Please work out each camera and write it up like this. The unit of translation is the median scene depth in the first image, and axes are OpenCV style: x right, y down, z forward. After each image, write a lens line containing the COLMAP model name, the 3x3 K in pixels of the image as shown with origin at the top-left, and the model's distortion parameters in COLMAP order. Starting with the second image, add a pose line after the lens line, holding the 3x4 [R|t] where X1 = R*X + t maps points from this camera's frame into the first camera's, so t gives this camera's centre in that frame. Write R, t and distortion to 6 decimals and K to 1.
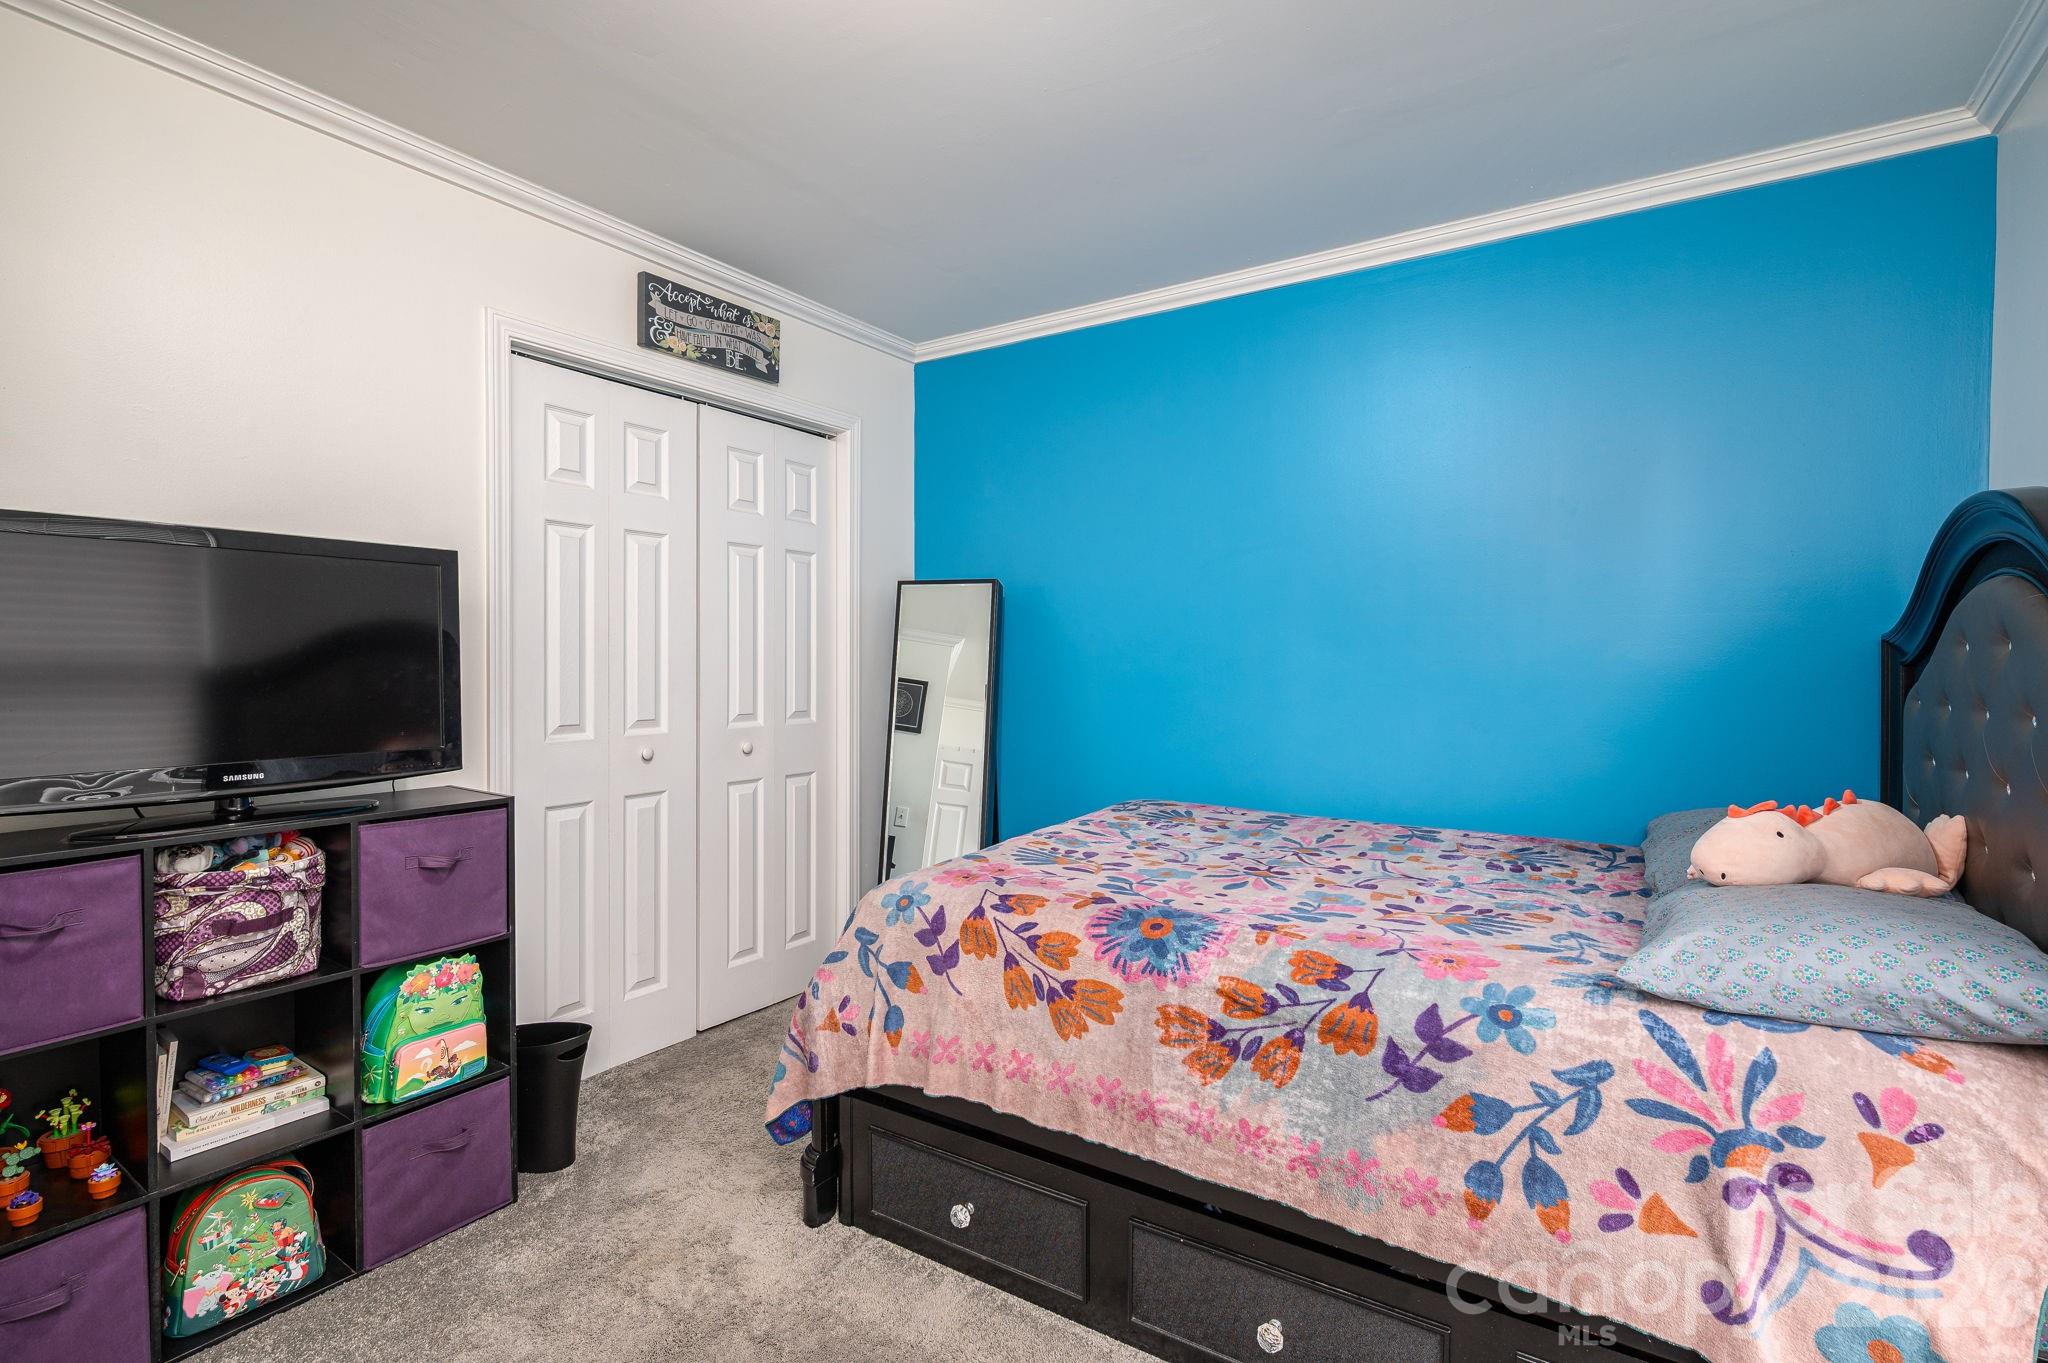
lens RADIAL K [[948.2, 0, 1024.3], [0, 948.2, 676.8], [0, 0, 1]] dist [-0.000716, -0.000553]
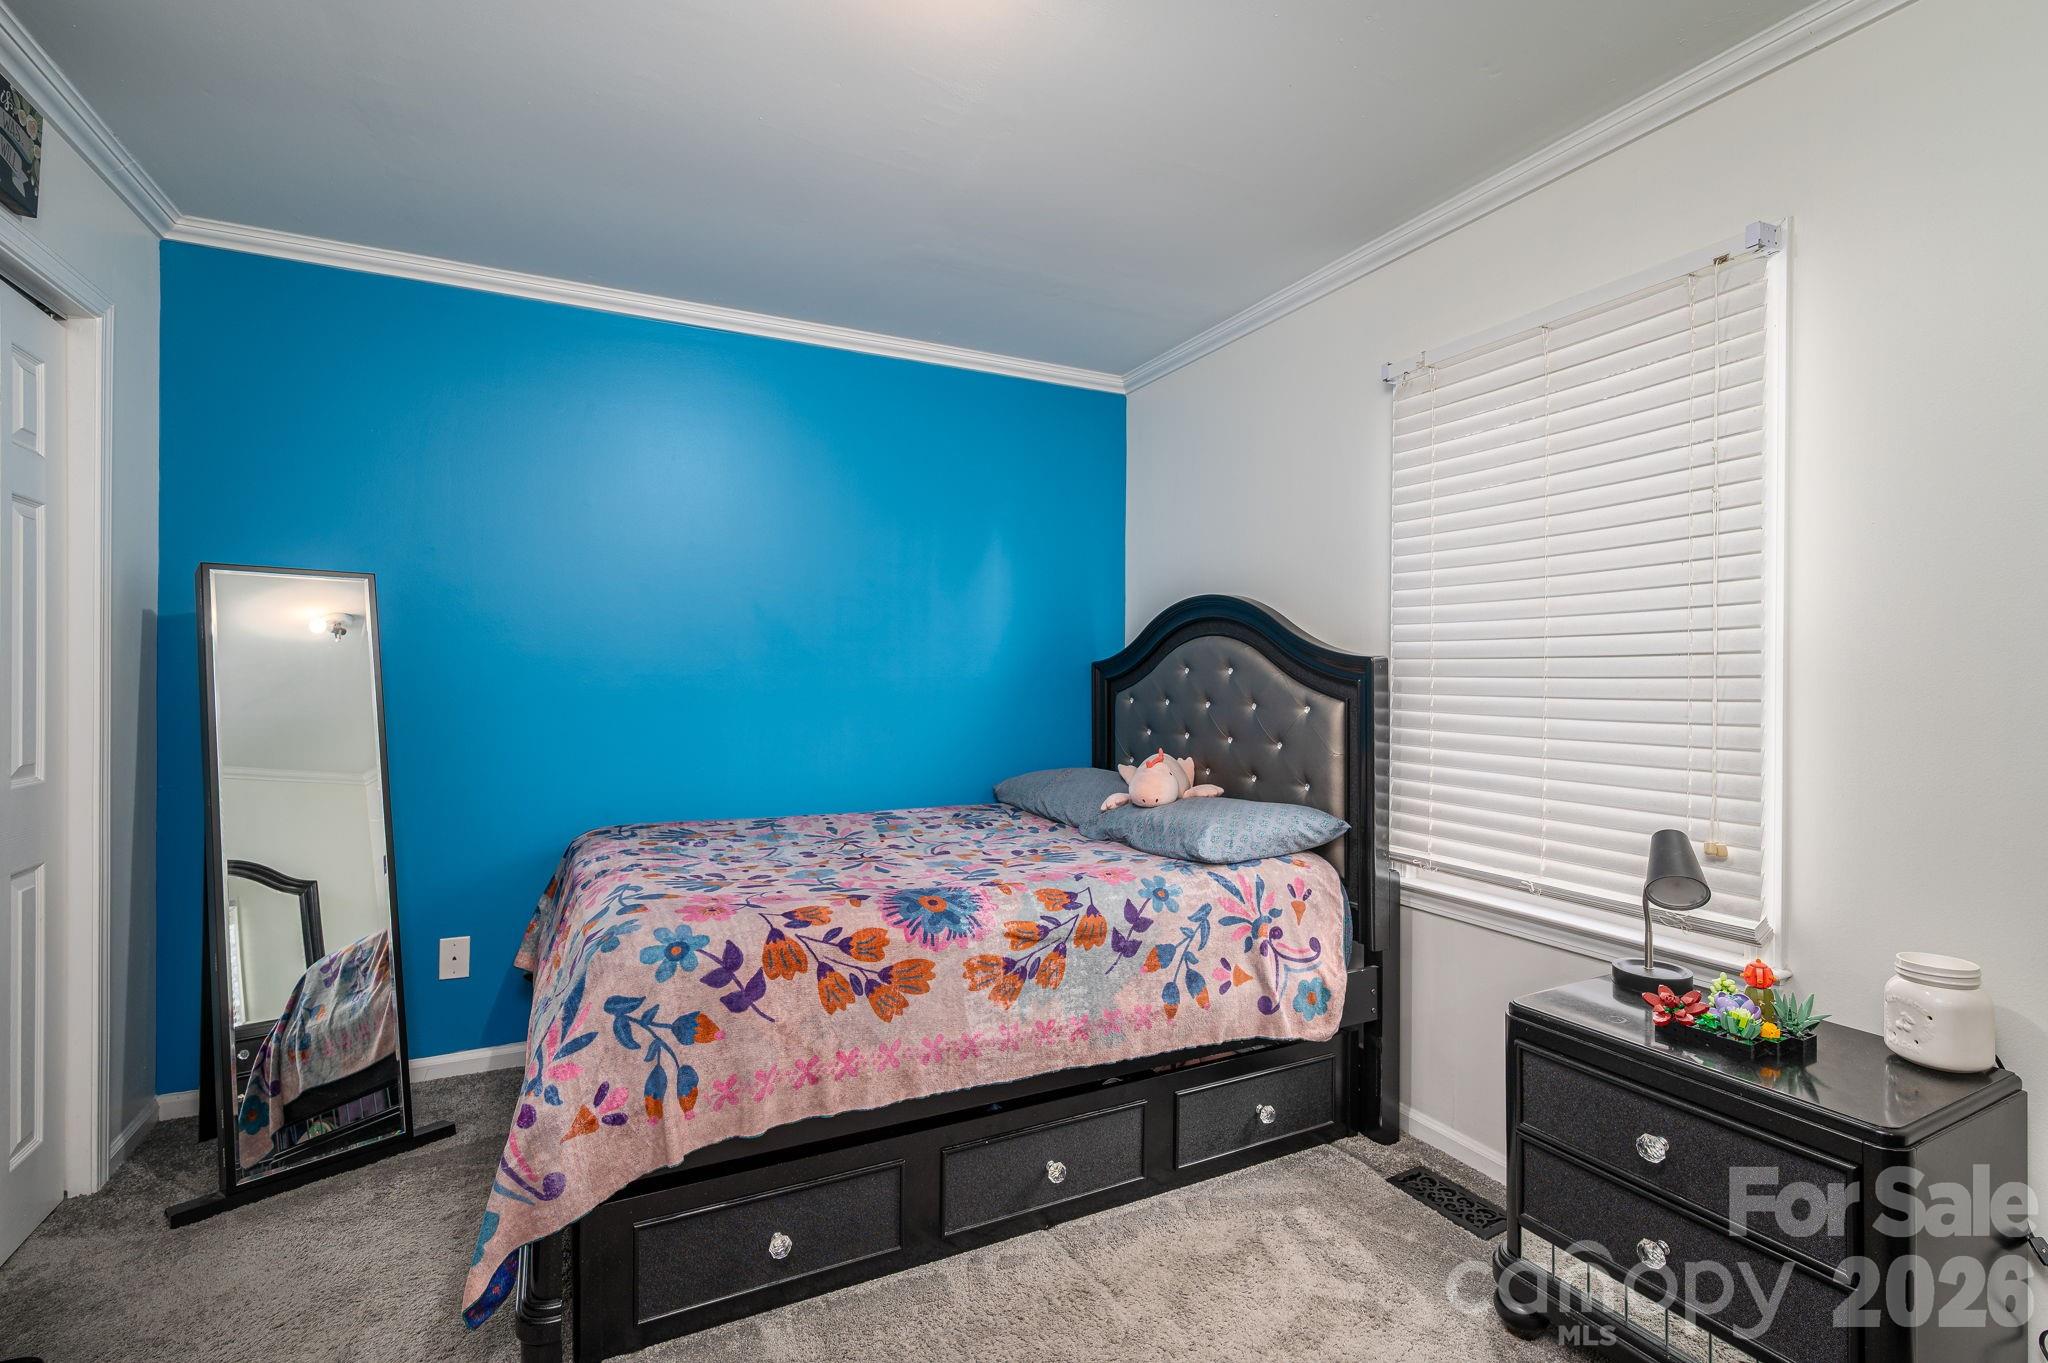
lens RADIAL K [[948.2, 0, 1028.2], [0, 948.2, 677.2], [0, 0, 1]] dist [-0.000716, -0.000553]
pose [[0.504060, -0.003033, 0.863664, -0.926704], [0.015457, 0.999865, -0.005510, -0.013052], [-0.863531, 0.016127, 0.504039, 0.324665]]
